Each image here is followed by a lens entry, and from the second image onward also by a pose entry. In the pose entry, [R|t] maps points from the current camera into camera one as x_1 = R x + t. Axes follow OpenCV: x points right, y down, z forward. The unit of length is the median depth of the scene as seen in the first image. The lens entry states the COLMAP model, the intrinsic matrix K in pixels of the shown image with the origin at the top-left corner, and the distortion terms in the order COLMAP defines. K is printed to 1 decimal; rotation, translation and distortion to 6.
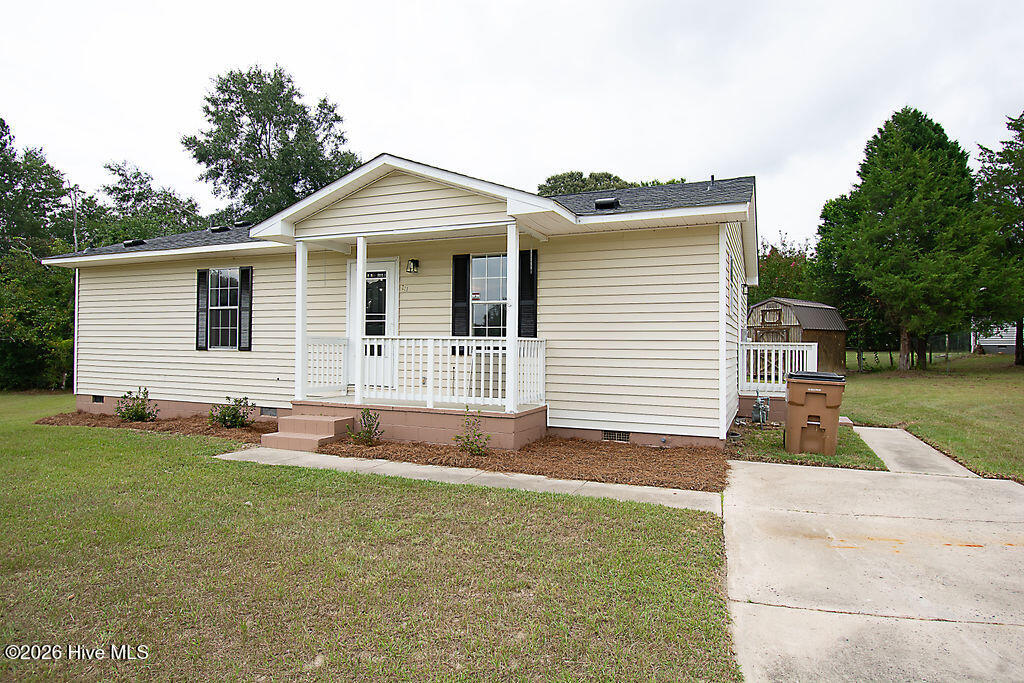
lens RADIAL K [[601.2, 0, 518.0], [0, 601.2, 340.1], [0, 0, 1]] dist [0.007329, -0.022002]
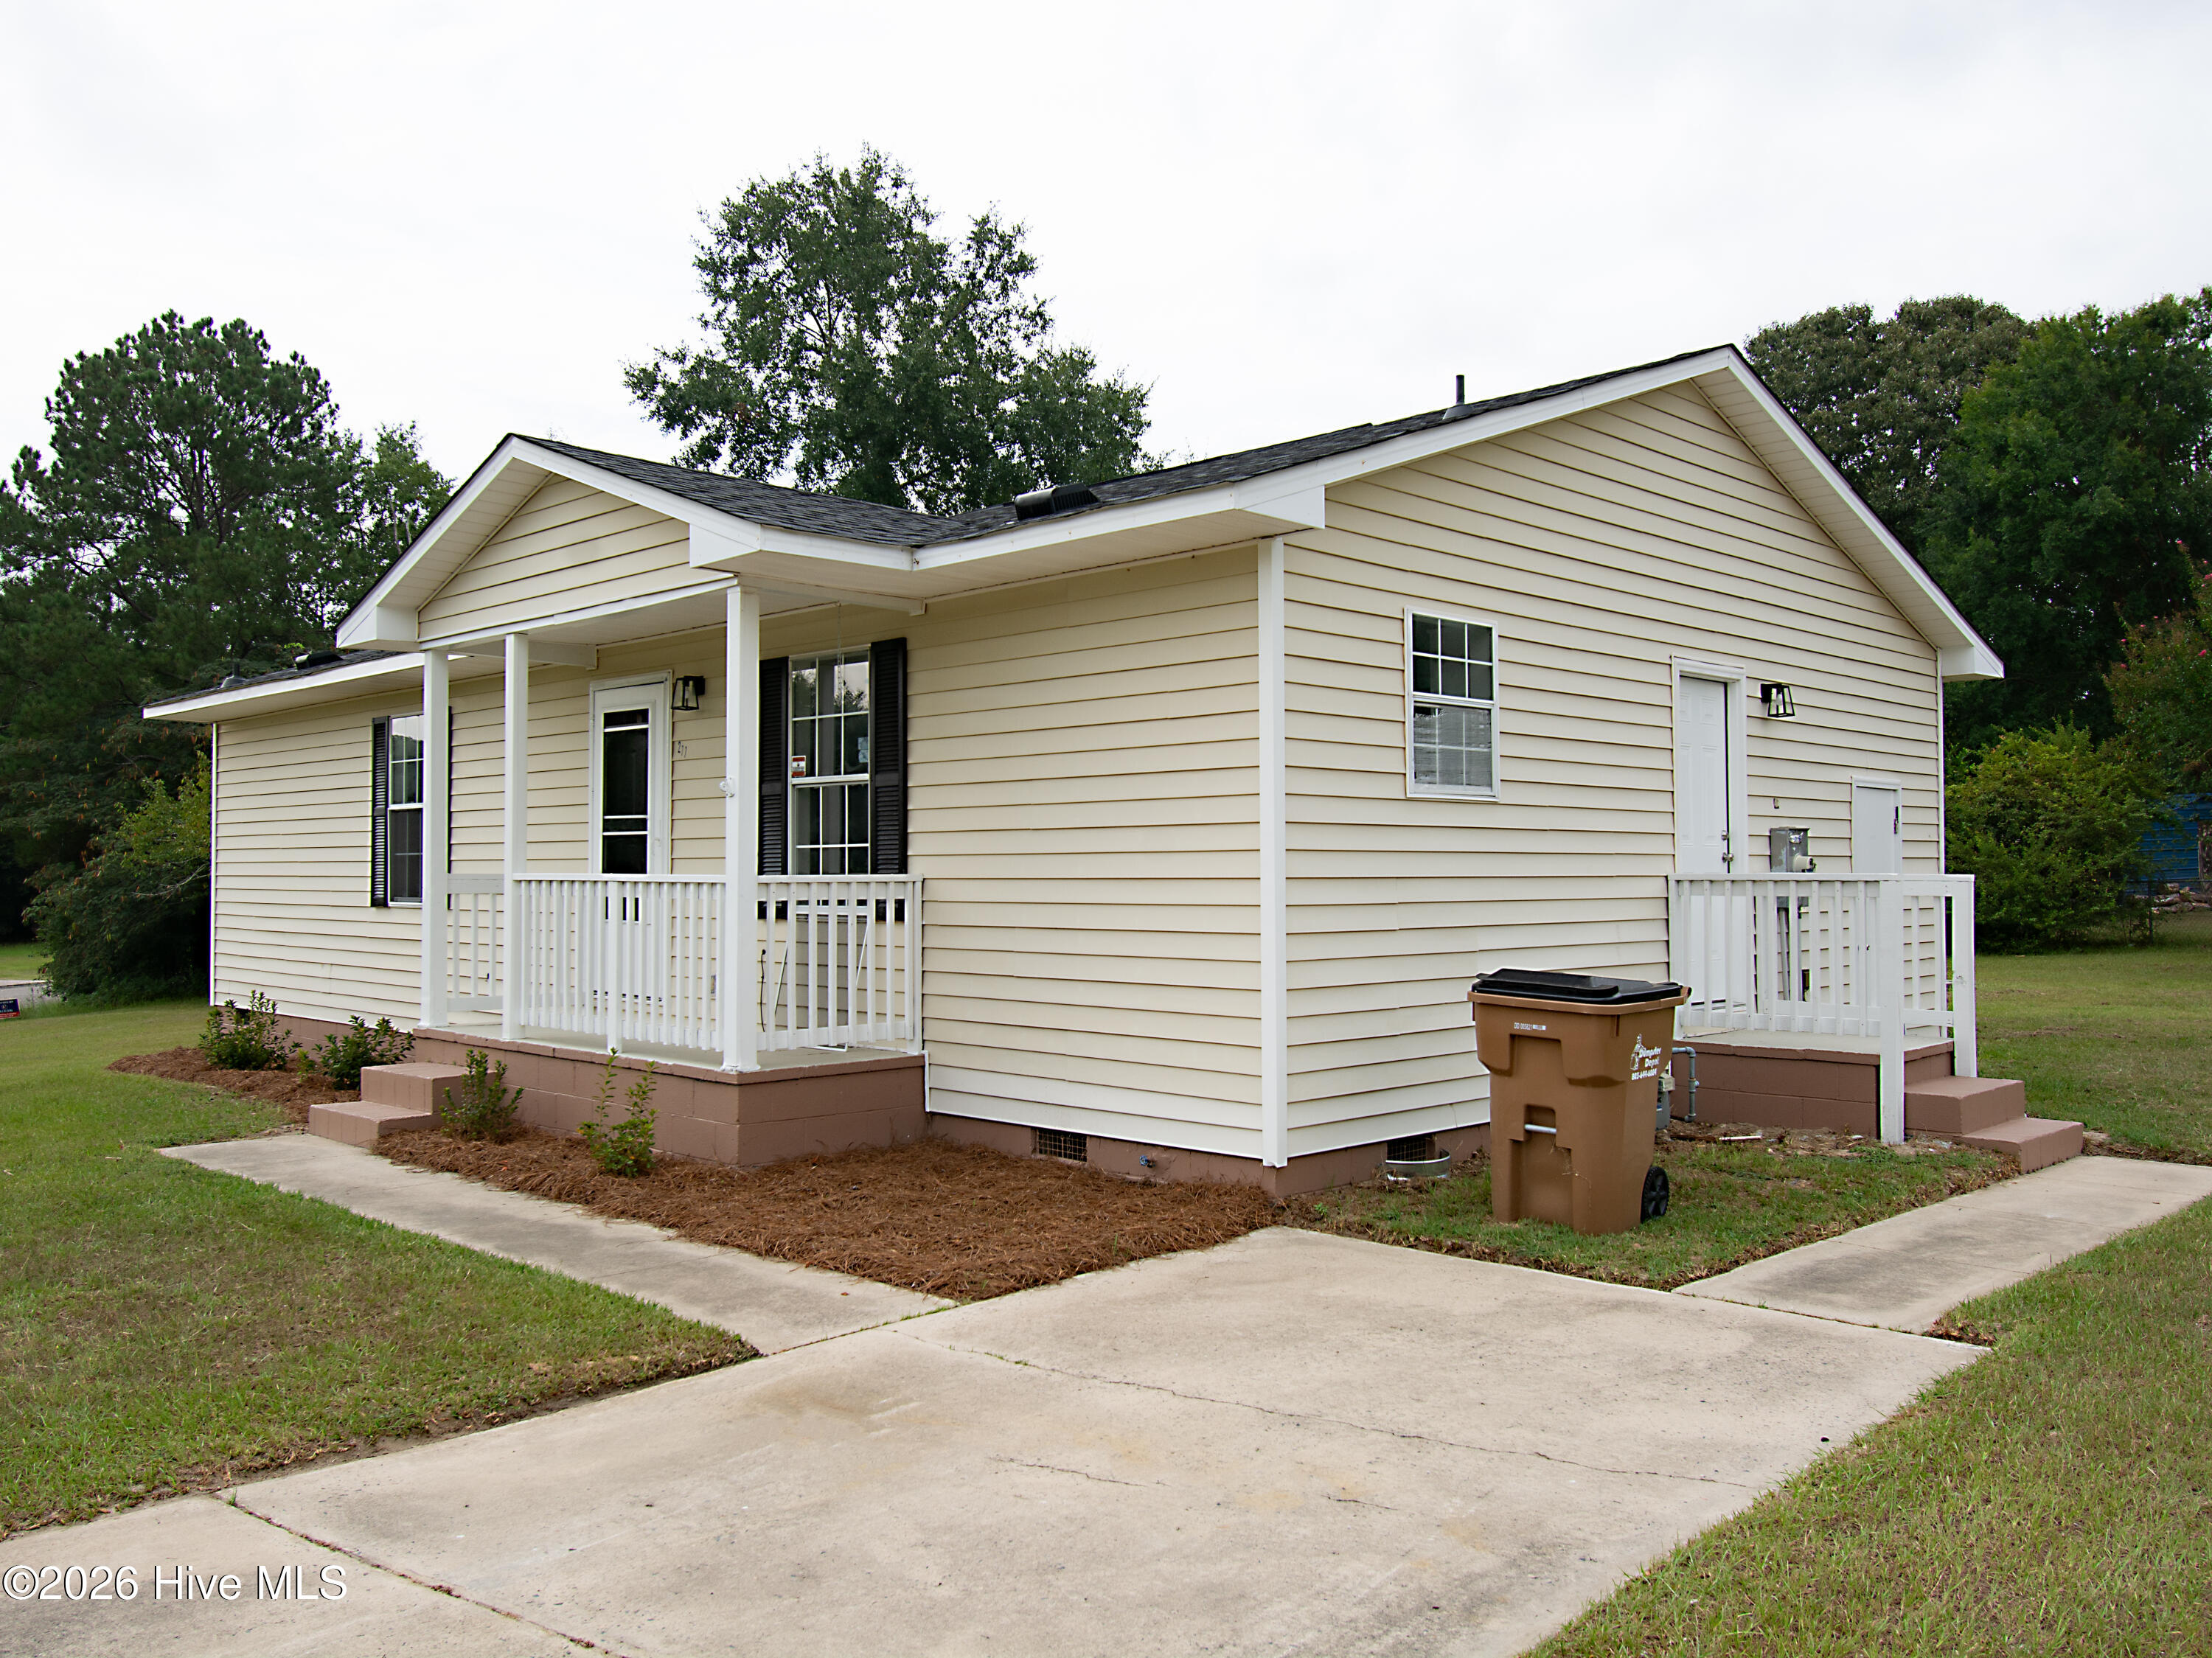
lens RADIAL K [[1802.8, 0, 1103.4], [0, 1802.8, 821.8], [0, 0, 1]] dist [0.046068, -0.115180]
pose [[0.925815, -0.022432, -0.377310, 0.431525], [0.014979, 0.999631, -0.022675, -0.006406], [0.377679, 0.015341, 0.925809, 0.003249]]
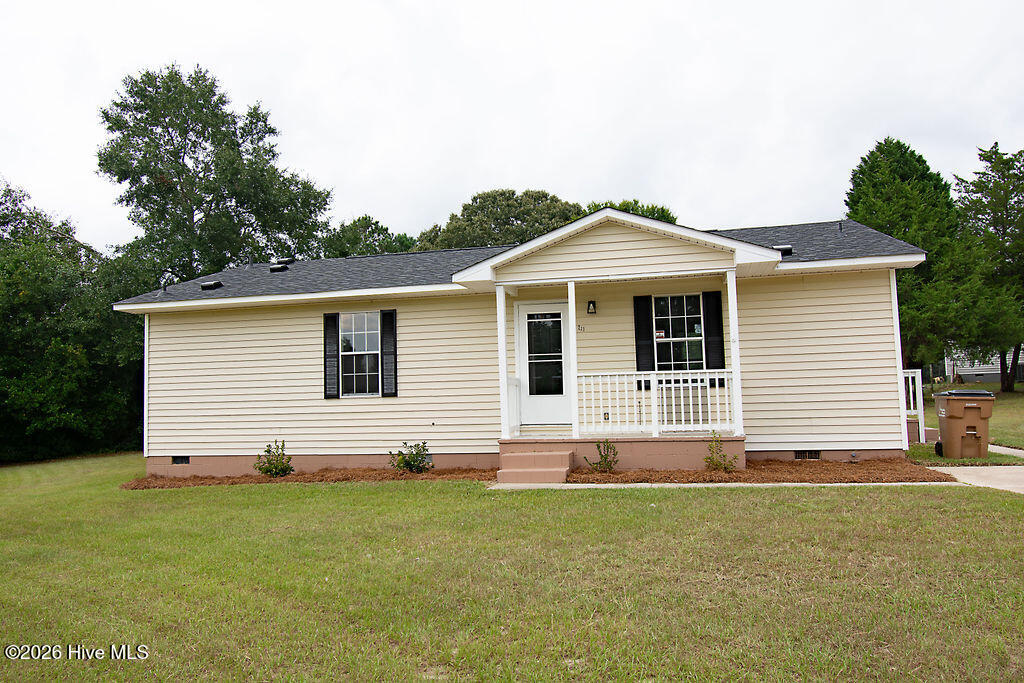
lens RADIAL K [[751.0, 0, 517.6], [0, 751.0, 338.5], [0, 0, 1]] dist [0.000374, -0.001704]
pose [[0.982338, -0.023948, 0.185575, -0.451296], [0.036230, 0.997351, -0.063076, 0.007825], [-0.183573, 0.068685, 0.980604, -0.214605]]
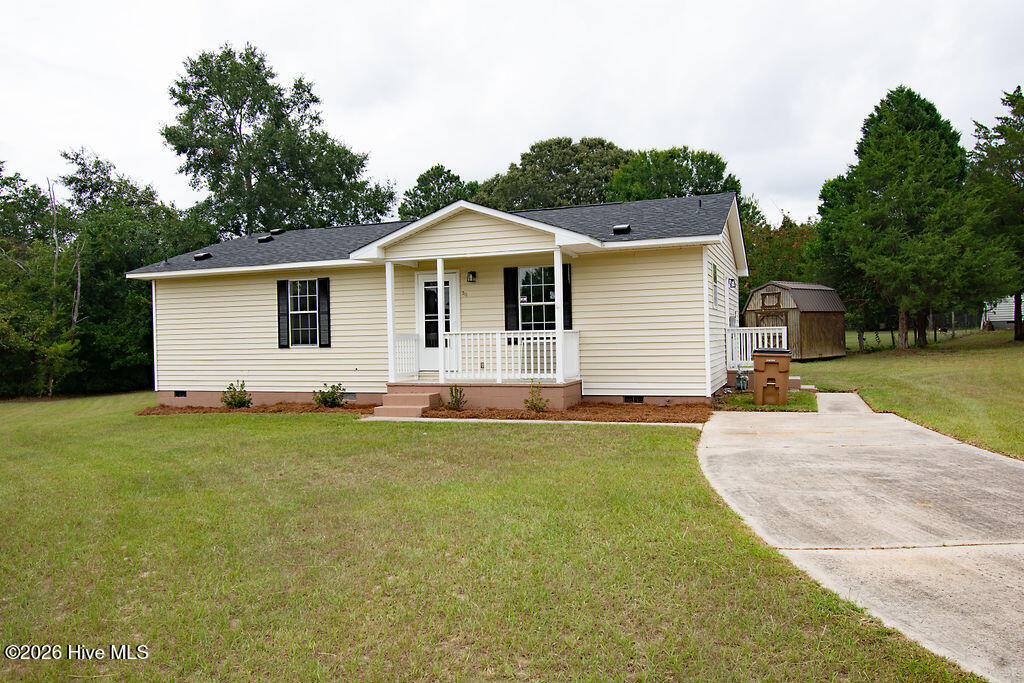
lens RADIAL K [[751.0, 0, 517.6], [0, 751.0, 338.5], [0, 0, 1]] dist [0.000374, -0.001704]
pose [[0.998701, -0.030622, 0.040726, -0.120579], [0.030100, 0.999457, 0.013382, -0.007852], [-0.041113, -0.012139, 0.999081, -0.507521]]
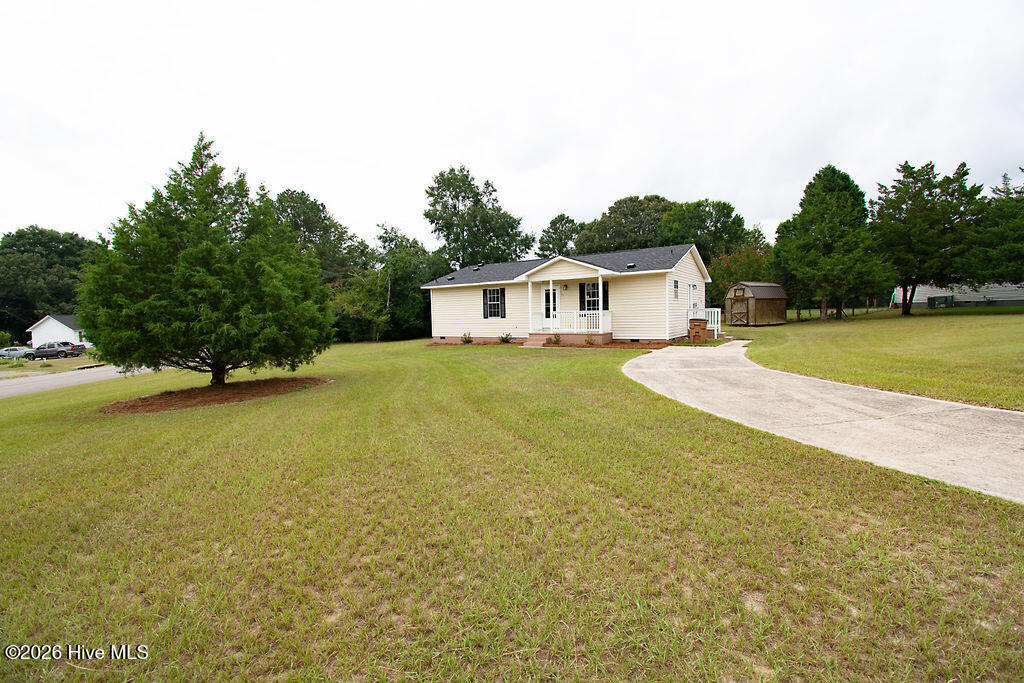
lens RADIAL K [[461.1, 0, 512.3], [0, 461.1, 338.7], [0, 0, 1]] dist [0.013475, -0.000146]
pose [[0.983705, -0.022196, -0.178414, -0.026522], [0.033494, 0.997602, 0.060565, -0.013702], [0.176642, -0.065554, 0.982090, -1.067524]]
